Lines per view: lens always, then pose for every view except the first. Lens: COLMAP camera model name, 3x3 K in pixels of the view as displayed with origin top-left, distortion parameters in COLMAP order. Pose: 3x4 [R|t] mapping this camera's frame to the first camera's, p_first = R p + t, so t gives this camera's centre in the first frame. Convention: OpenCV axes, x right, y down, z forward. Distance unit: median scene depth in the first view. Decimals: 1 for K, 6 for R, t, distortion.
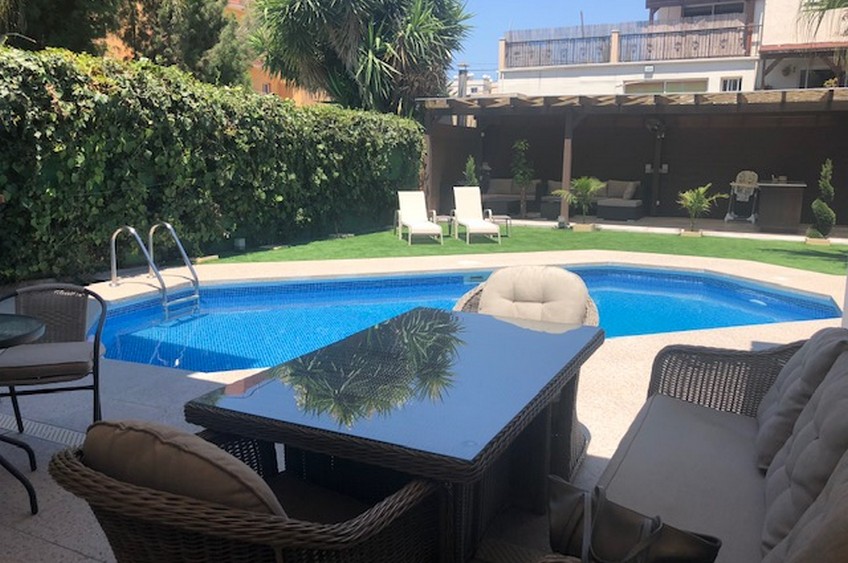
lens RADIAL K [[711.4, 0, 424.0], [0, 711.4, 281.5], [0, 0, 1]] dist [0.104785, -0.260020]
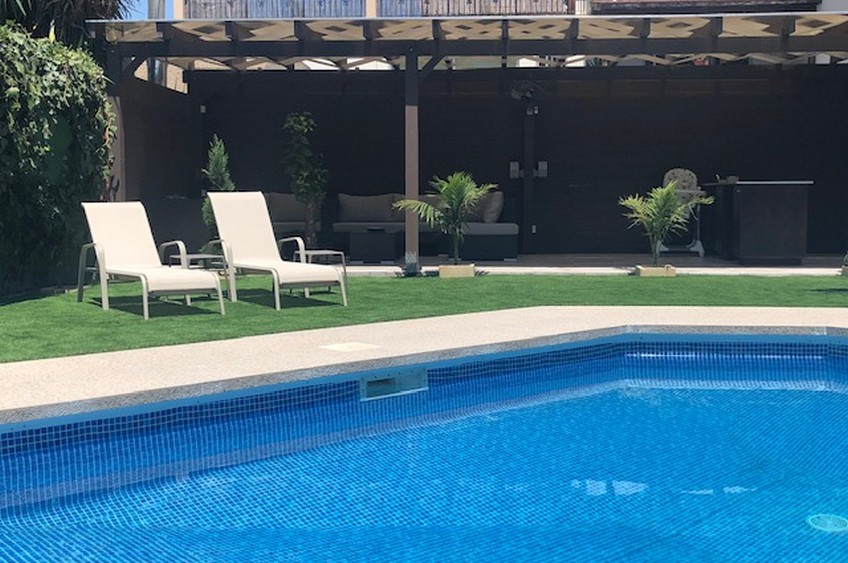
lens RADIAL K [[1036.2, 0, 424.0], [0, 1036.2, 281.5], [0, 0, 1]] dist [0.015159, -0.009155]
pose [[0.909842, -0.043352, 0.412685, -0.107133], [0.084968, 0.992919, -0.083023, -0.008614], [-0.406163, 0.110603, 0.907082, 0.333990]]
